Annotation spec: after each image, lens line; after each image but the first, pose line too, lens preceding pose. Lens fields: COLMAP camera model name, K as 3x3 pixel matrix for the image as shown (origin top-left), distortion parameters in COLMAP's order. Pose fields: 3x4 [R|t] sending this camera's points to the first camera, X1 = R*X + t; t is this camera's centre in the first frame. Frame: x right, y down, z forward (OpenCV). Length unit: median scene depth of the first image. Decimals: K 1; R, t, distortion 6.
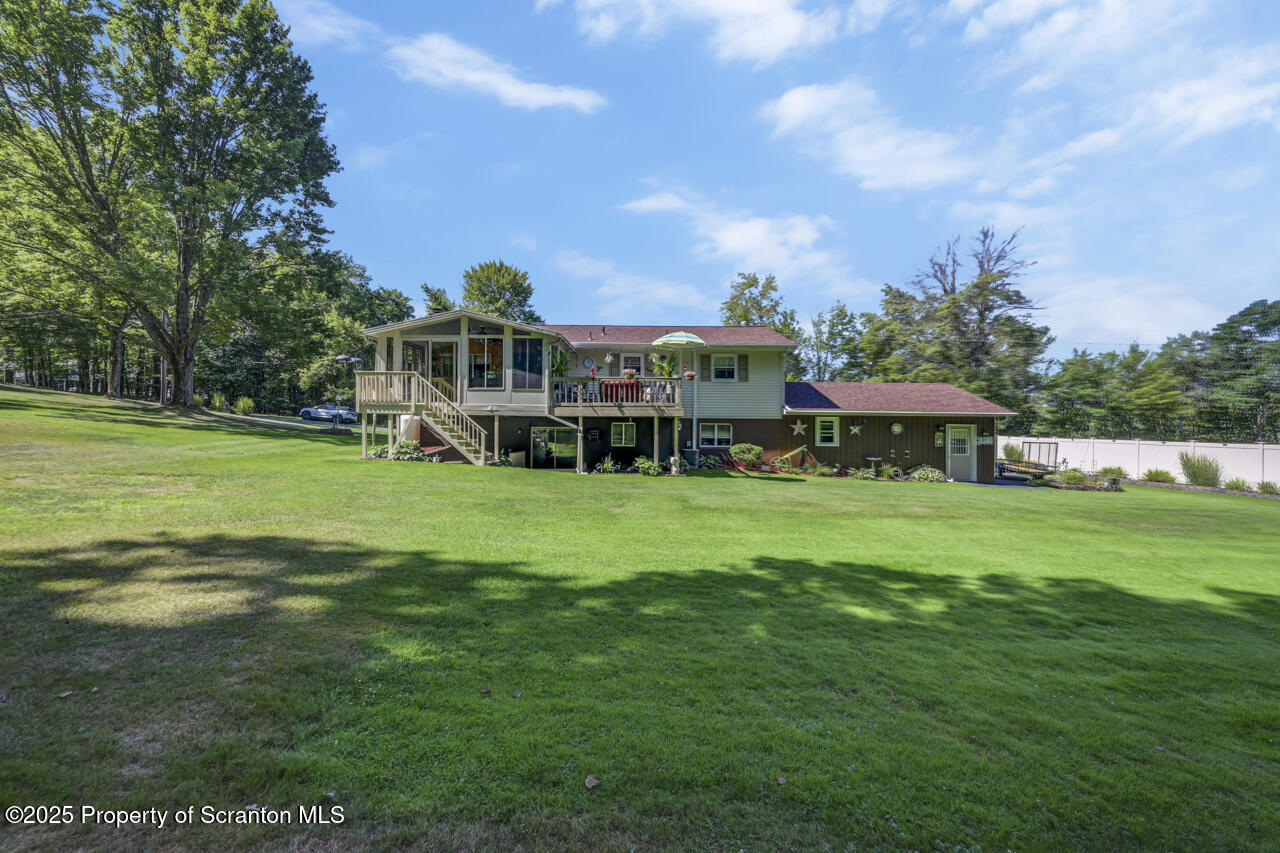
lens RADIAL K [[516.4, 0, 643.3], [0, 516.4, 419.7], [0, 0, 1]] dist [-0.001580, 0.000459]
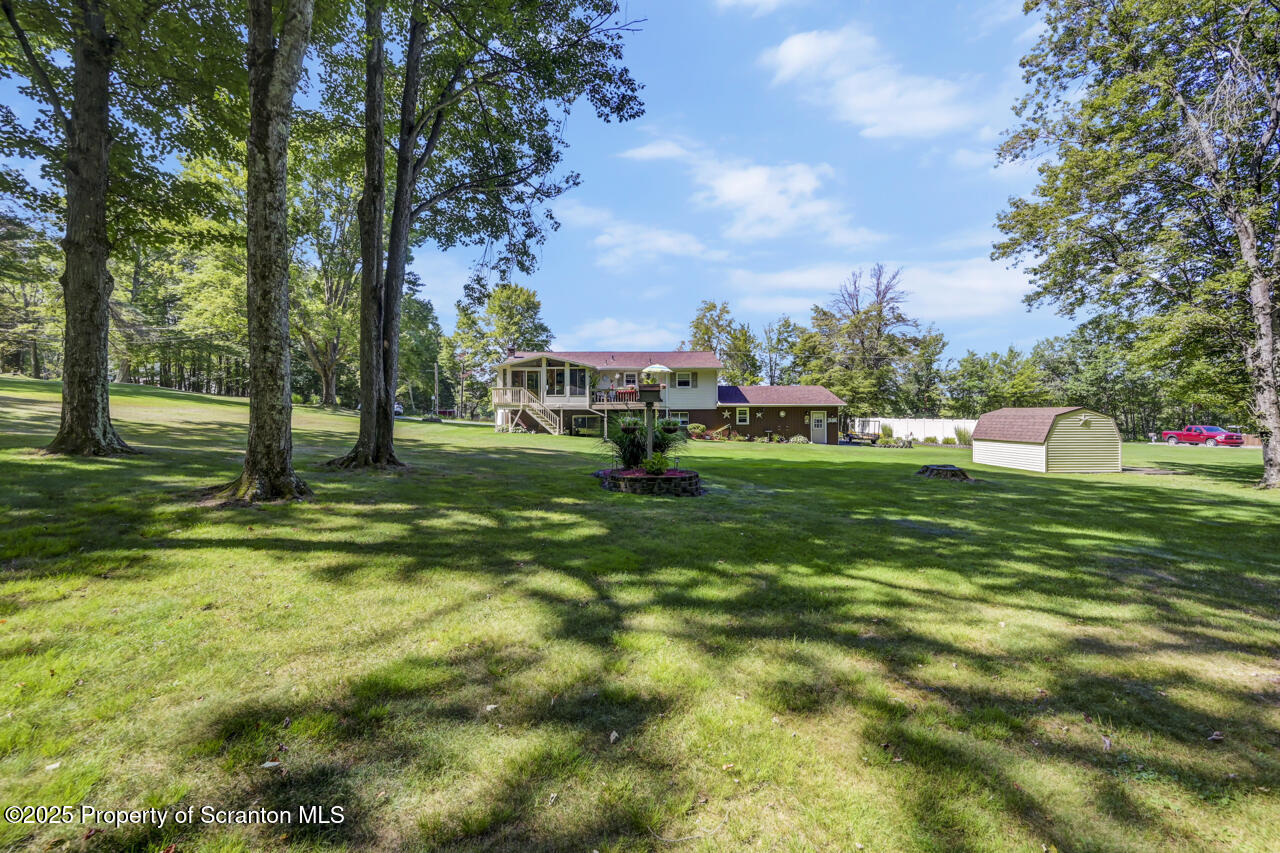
lens RADIAL K [[516.4, 0, 643.3], [0, 516.4, 419.7], [0, 0, 1]] dist [-0.001580, 0.000459]
pose [[0.999368, -0.011719, 0.033559, -0.037582], [0.010926, 0.999659, 0.023715, -0.009760], [-0.033826, -0.023333, 0.999155, -0.727095]]
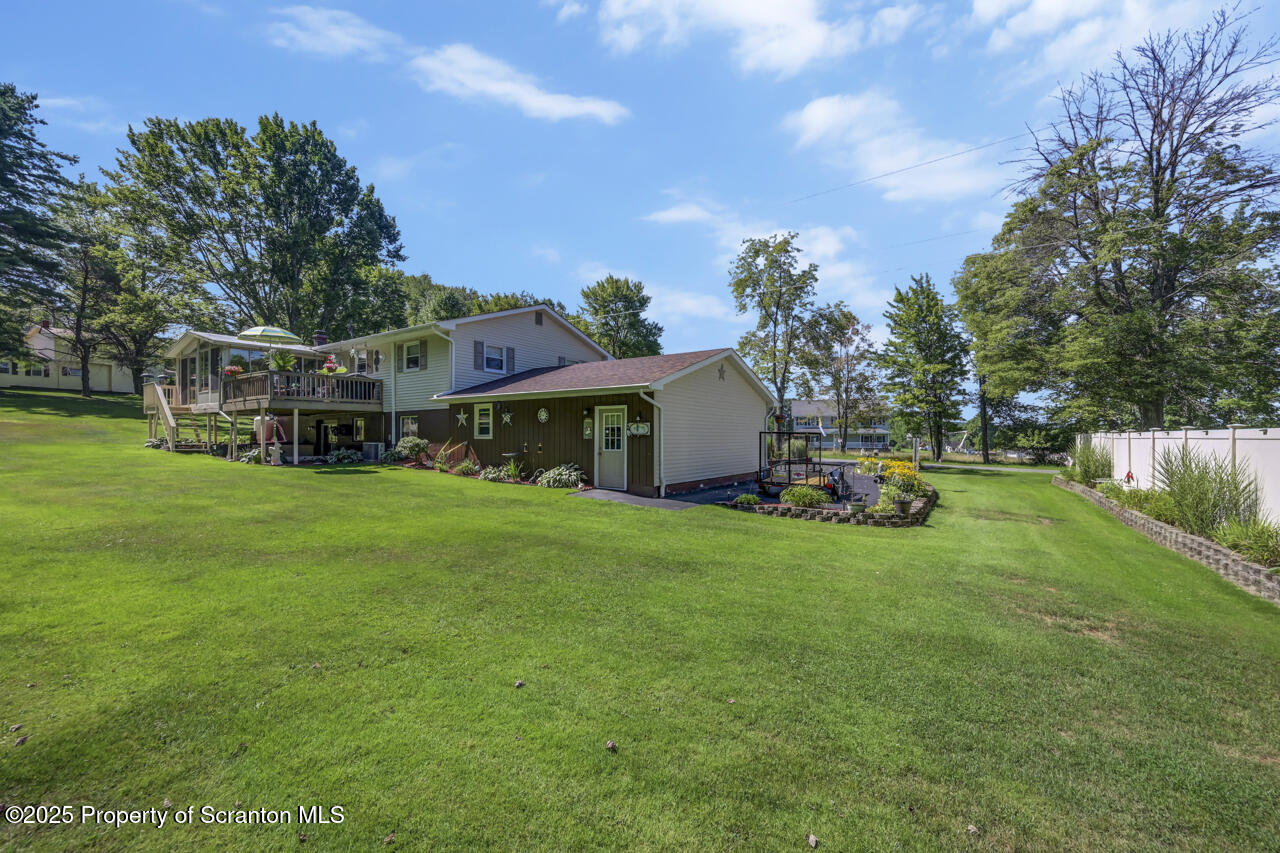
lens RADIAL K [[516.4, 0, 643.3], [0, 516.4, 419.7], [0, 0, 1]] dist [-0.001580, 0.000459]
pose [[0.837191, -0.027227, -0.546232, 1.018358], [0.016600, 0.999565, -0.024381, 0.044556], [0.546658, 0.011344, 0.837279, 0.450143]]
